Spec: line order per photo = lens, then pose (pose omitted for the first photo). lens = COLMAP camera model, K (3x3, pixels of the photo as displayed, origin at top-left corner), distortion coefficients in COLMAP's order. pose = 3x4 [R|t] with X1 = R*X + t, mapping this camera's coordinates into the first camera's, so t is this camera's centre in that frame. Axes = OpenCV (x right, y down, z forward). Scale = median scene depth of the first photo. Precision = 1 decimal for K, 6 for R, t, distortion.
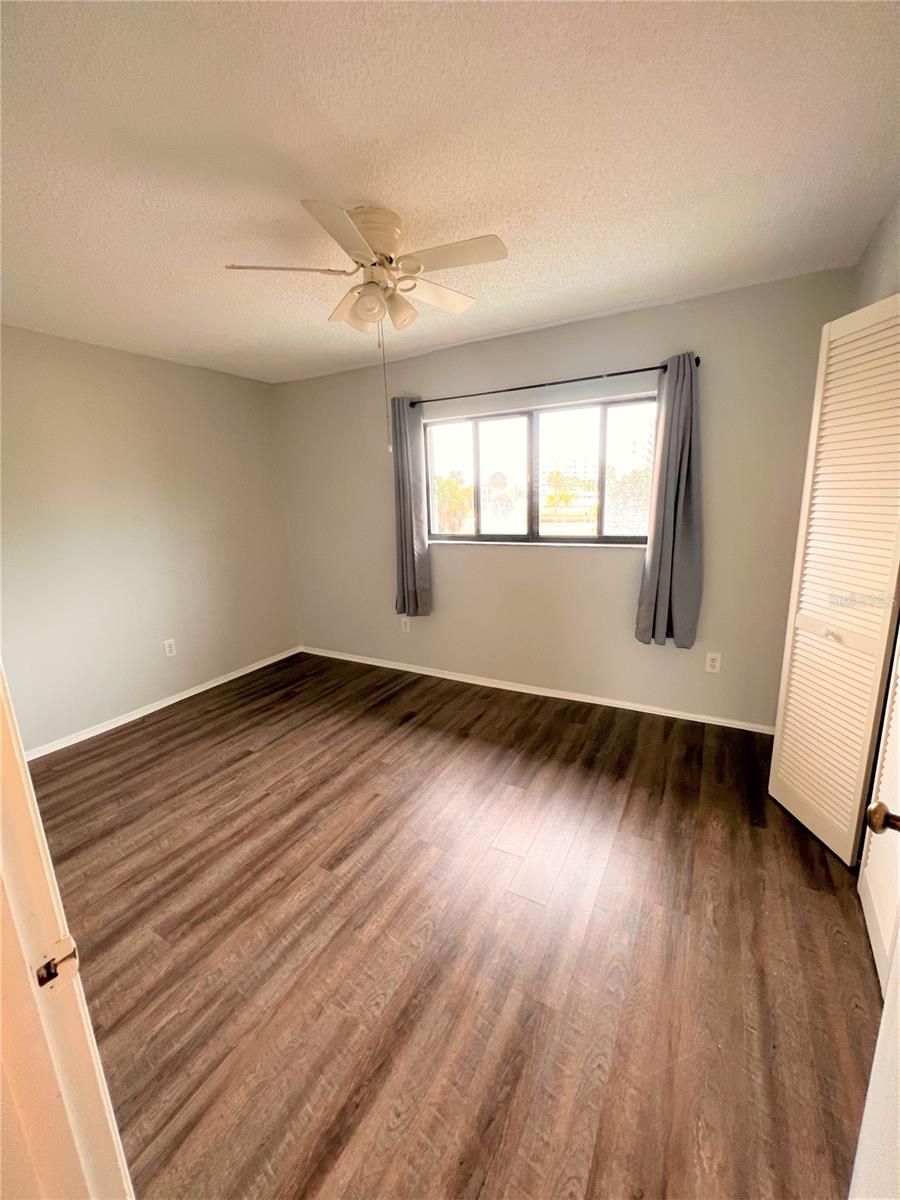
lens RADIAL K [[480.9, 0, 452.9], [0, 480.9, 601.8], [0, 0, 1]] dist [-0.003566, -0.000276]
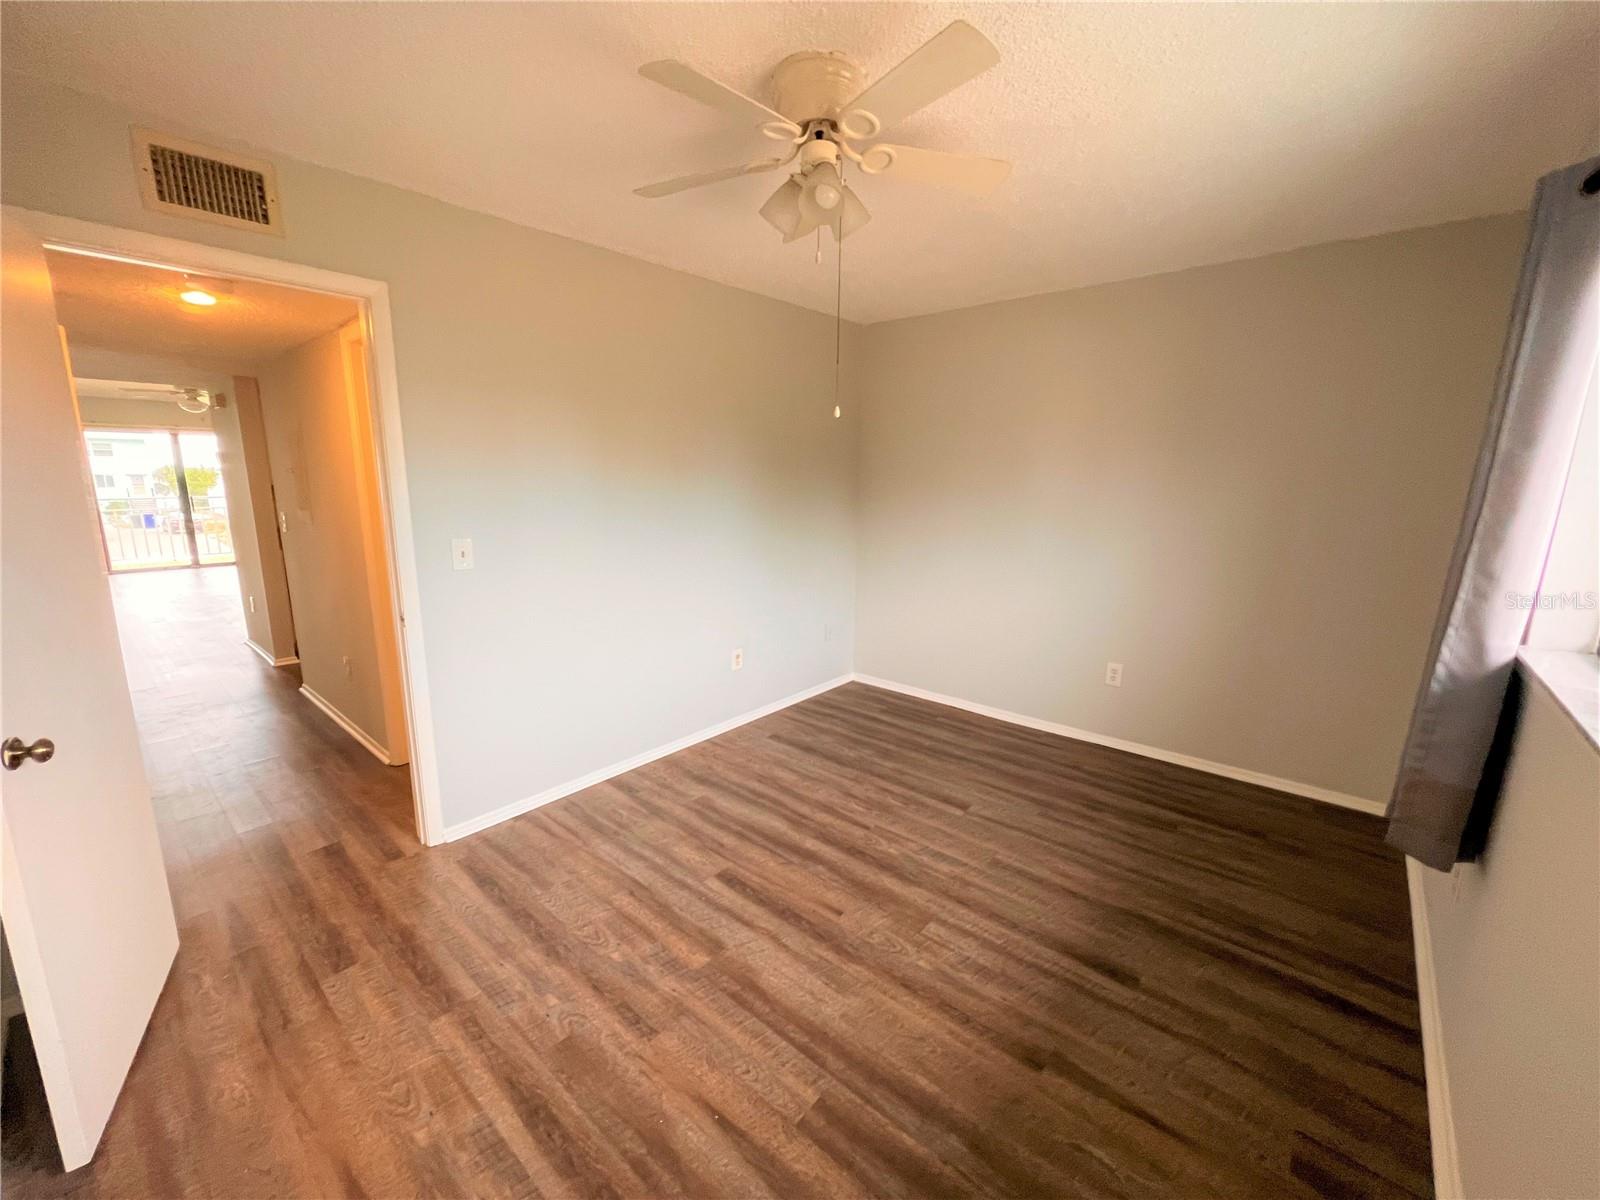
lens RADIAL K [[641.6, 0, 801.9], [0, 641.6, 601.8], [0, 0, 1]] dist [0.000325, -0.001296]
pose [[-0.209055, 0.226924, -0.951211, 0.551374], [-0.212222, 0.938994, 0.270651, -0.224706], [0.954598, 0.258449, -0.148143, 0.849085]]
